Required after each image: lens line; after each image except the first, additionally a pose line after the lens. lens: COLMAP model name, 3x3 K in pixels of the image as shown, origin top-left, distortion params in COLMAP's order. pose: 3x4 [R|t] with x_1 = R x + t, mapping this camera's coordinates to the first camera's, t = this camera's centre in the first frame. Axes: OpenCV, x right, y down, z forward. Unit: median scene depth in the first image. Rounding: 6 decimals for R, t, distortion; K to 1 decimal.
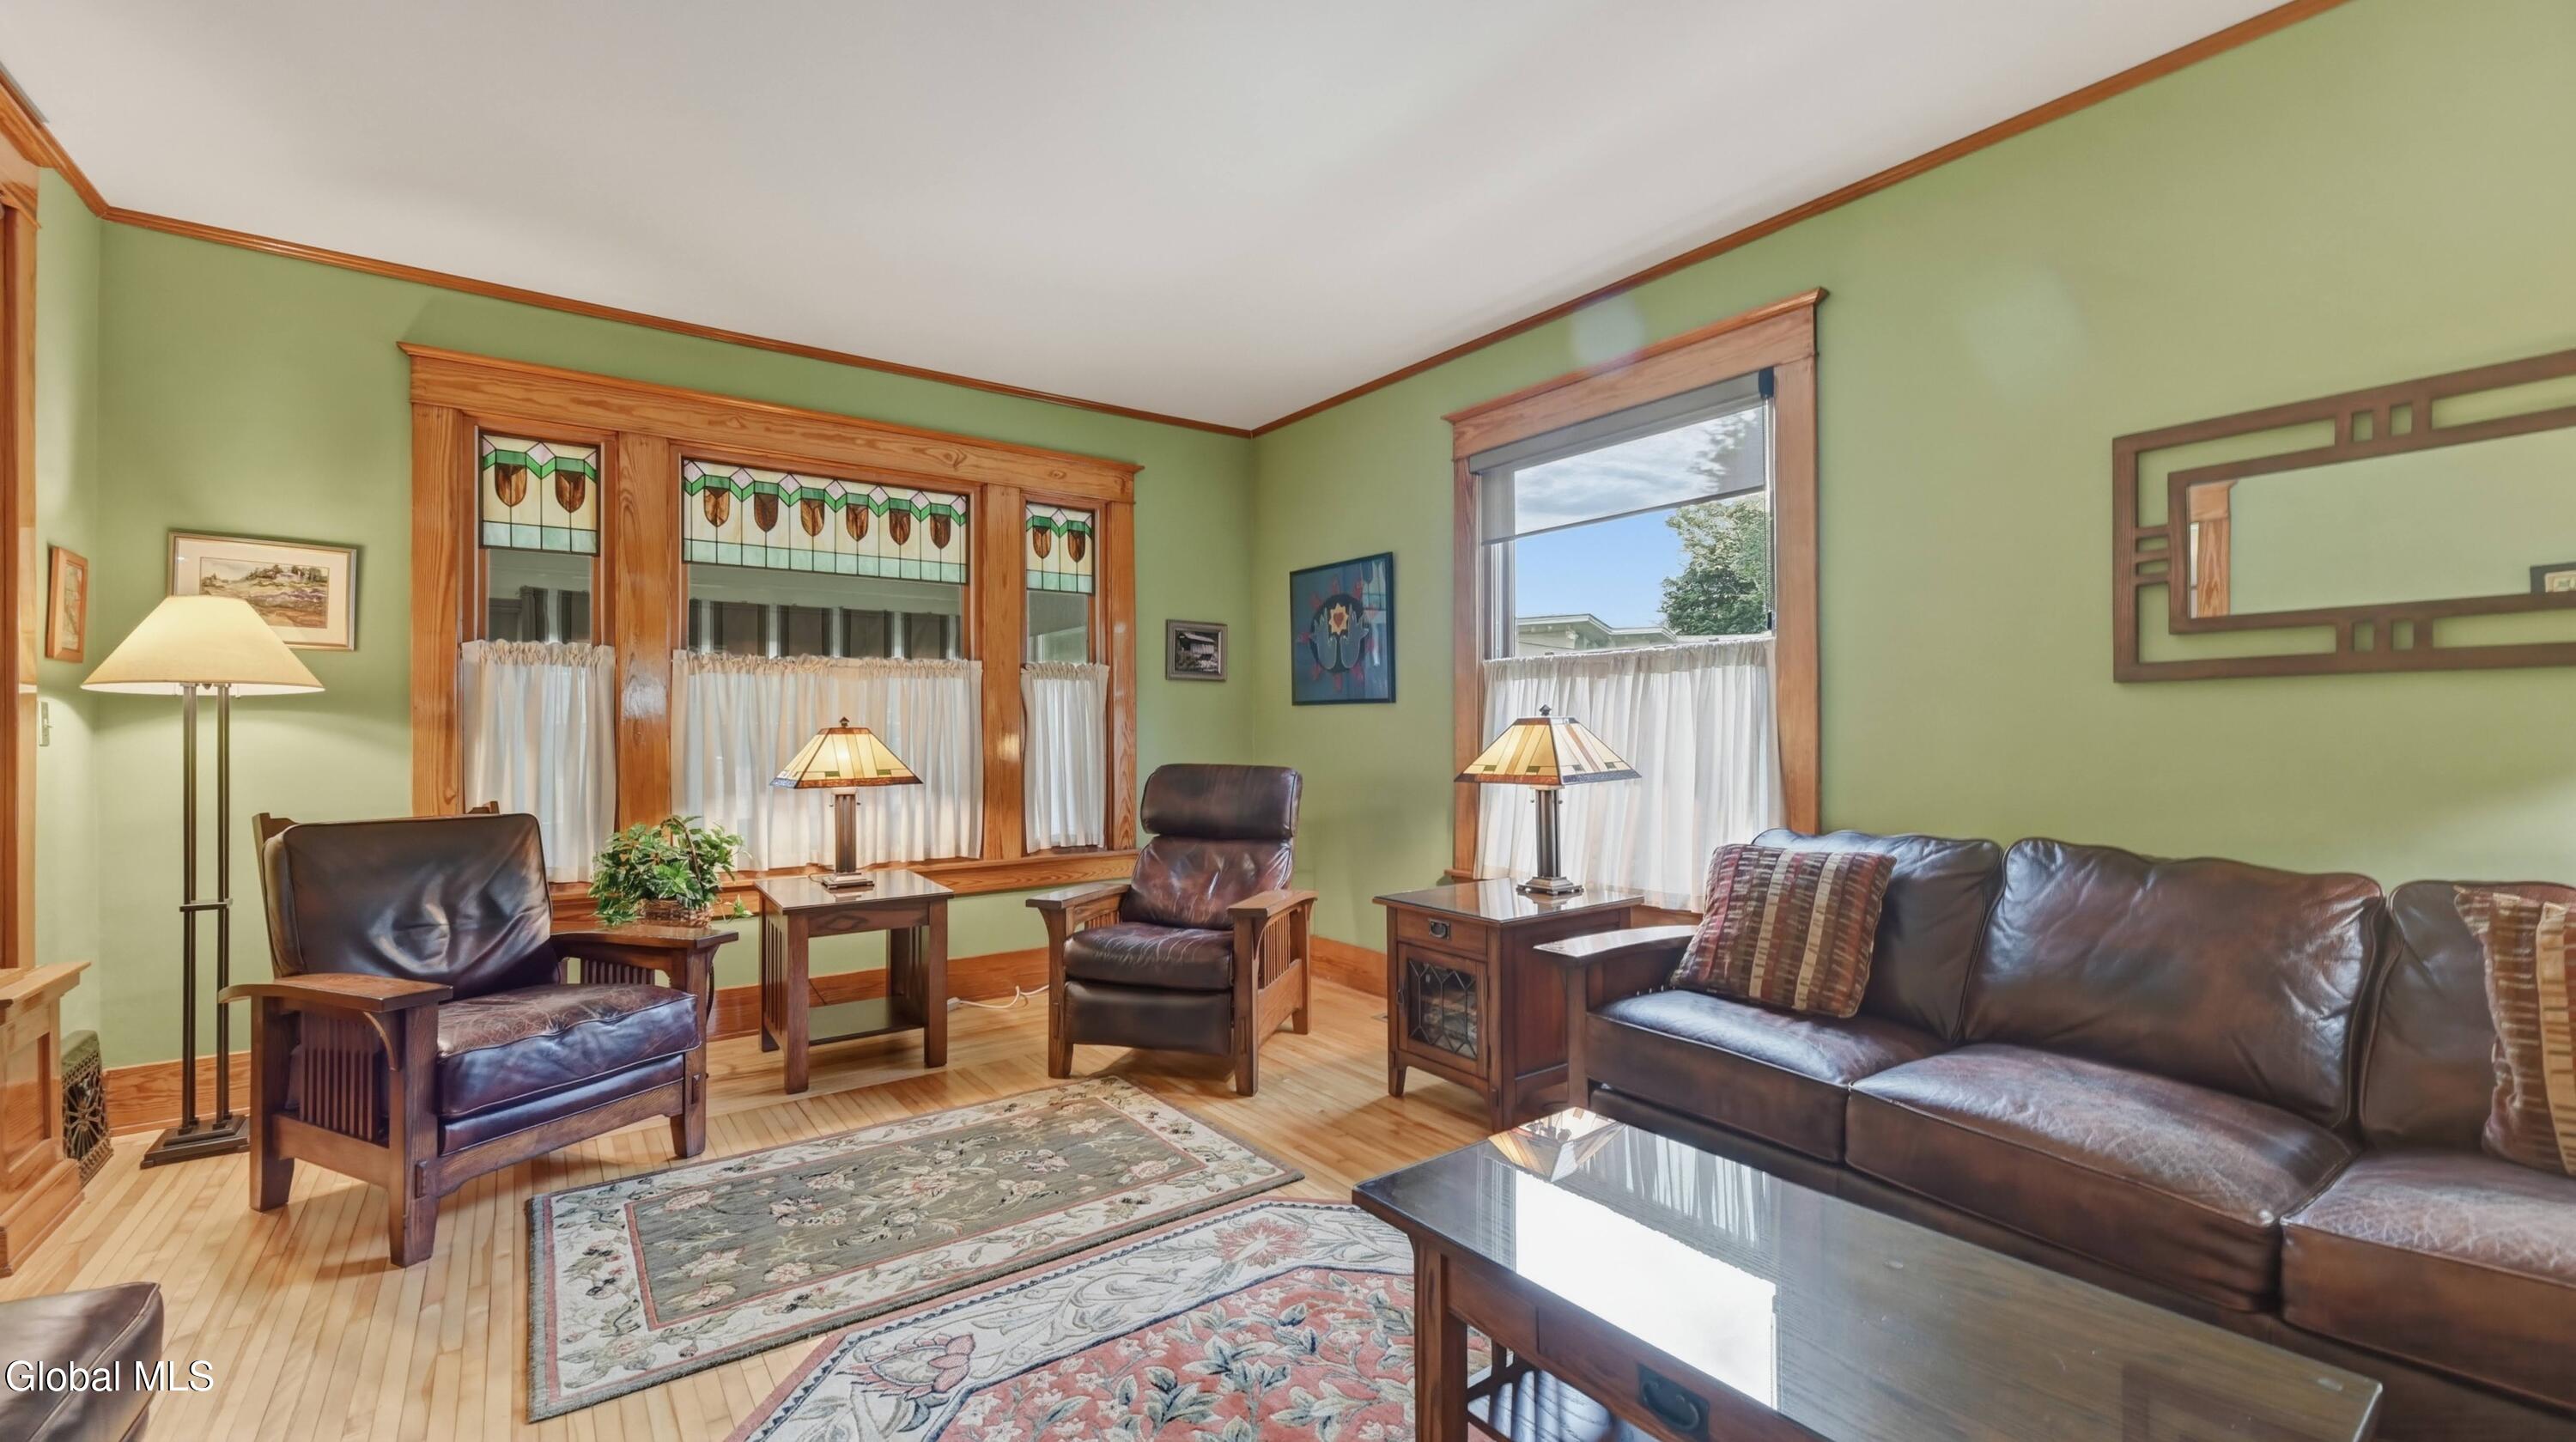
lens RADIAL K [[1046.7, 0, 1278.9], [0, 1046.7, 728.4], [0, 0, 1]] dist [-0.002448, -0.000445]
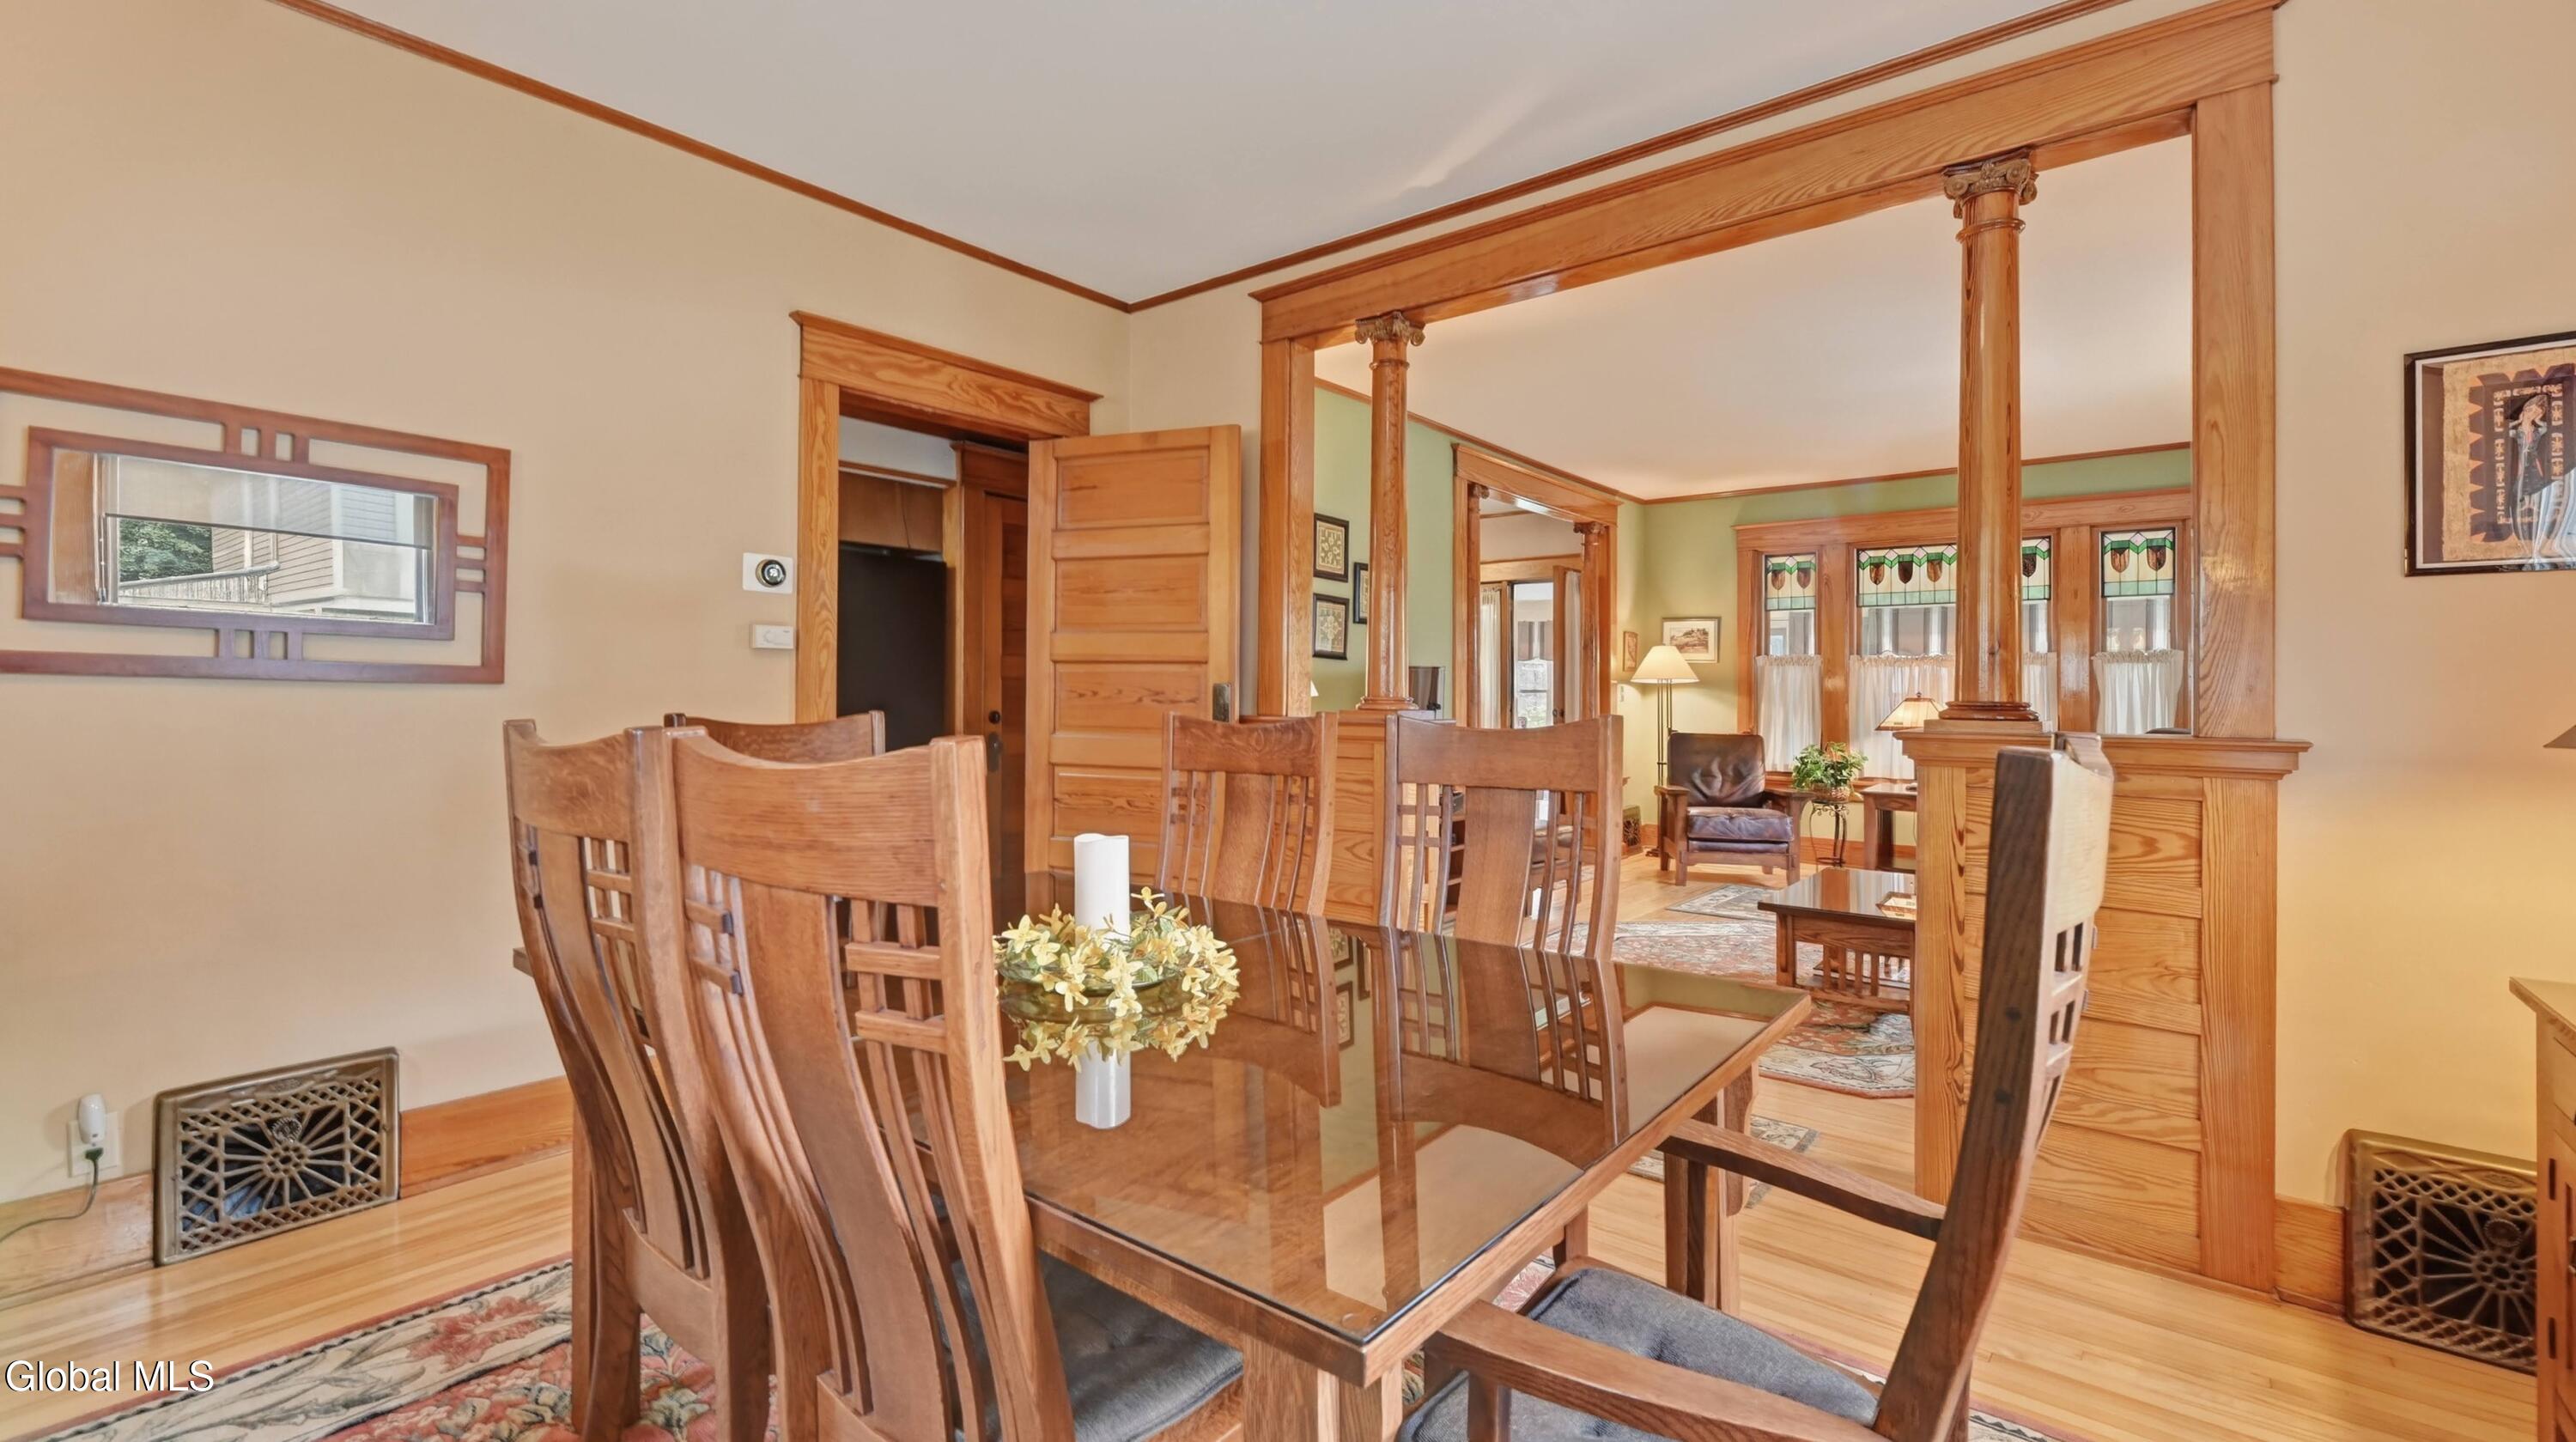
lens RADIAL K [[1098.7, 0, 1283.9], [0, 1098.7, 670.1], [0, 0, 1]] dist [-0.002849, -0.000713]
pose [[0.251105, -0.016684, -0.967816, 1.136139], [-0.009204, 0.999765, -0.019622, -0.001430], [0.967916, 0.013835, 0.250892, -0.498890]]
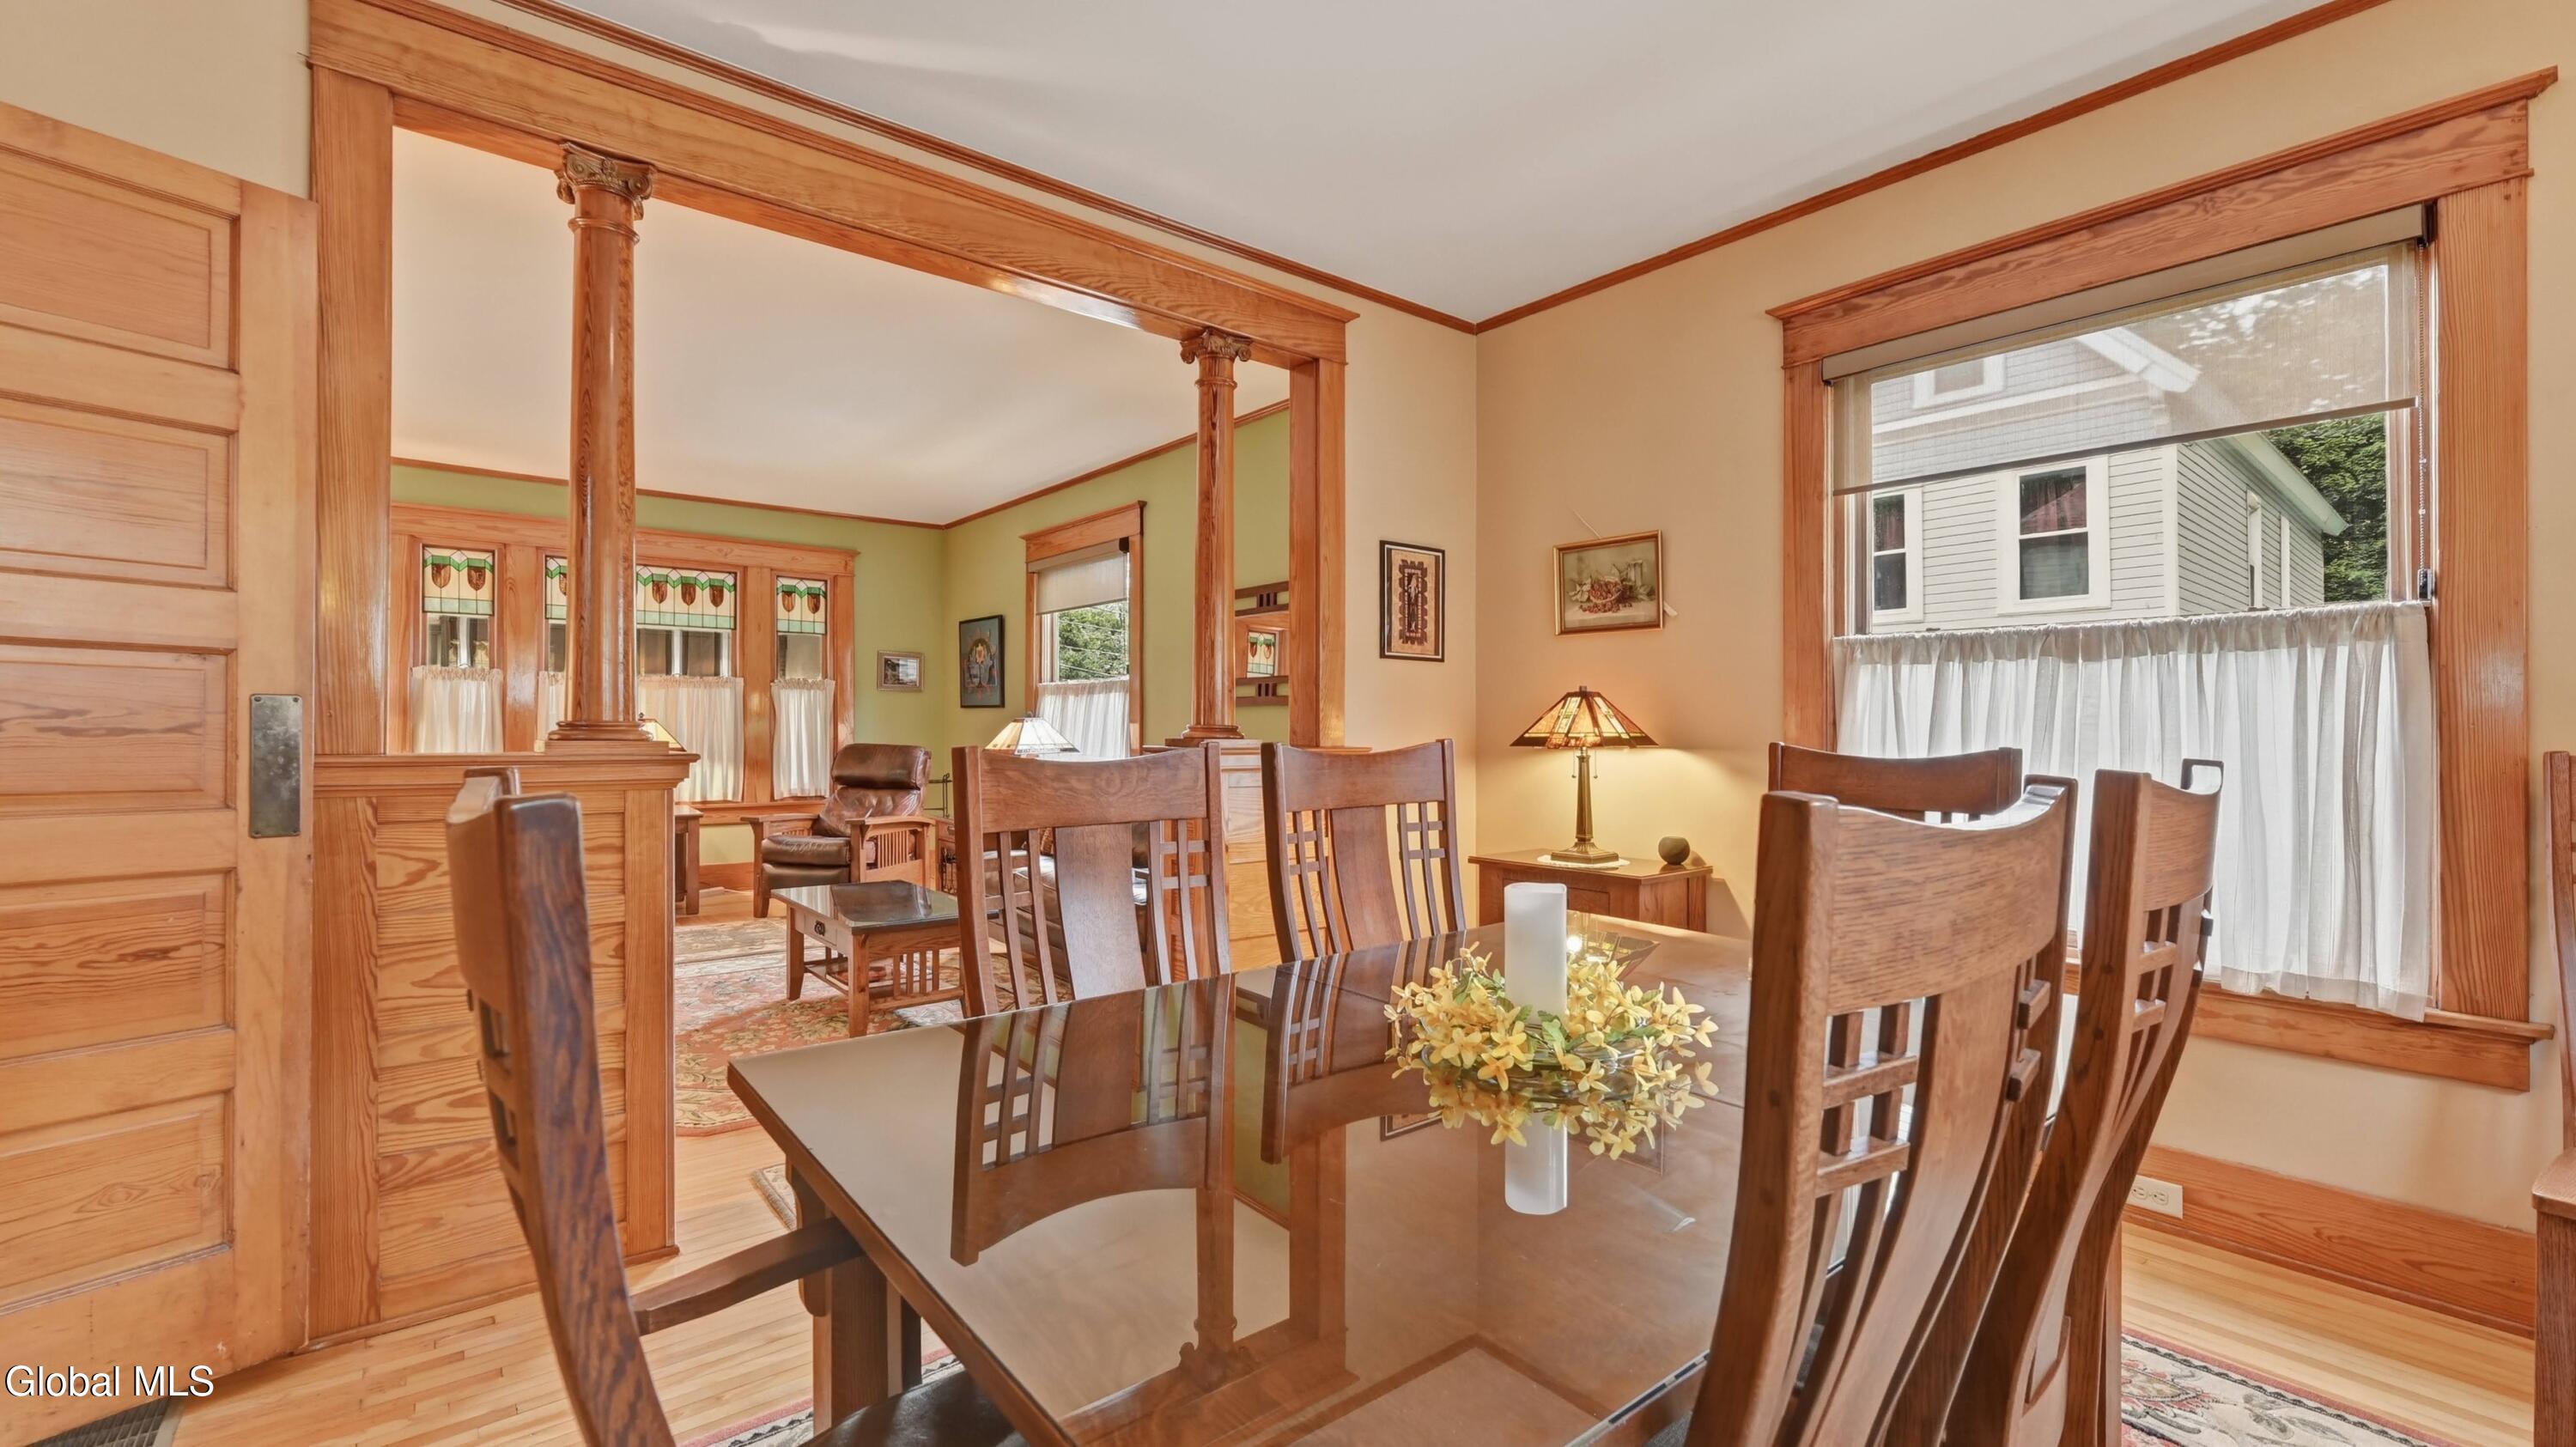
lens RADIAL K [[1077.6, 0, 1272.1], [0, 1077.6, 738.1], [0, 0, 1]] dist [0.000839, -0.000009]
pose [[0.999103, 0.011324, 0.040801, 0.573731], [-0.011731, 0.999884, 0.009736, 0.001932], [-0.040686, -0.010206, 0.999120, -0.848064]]
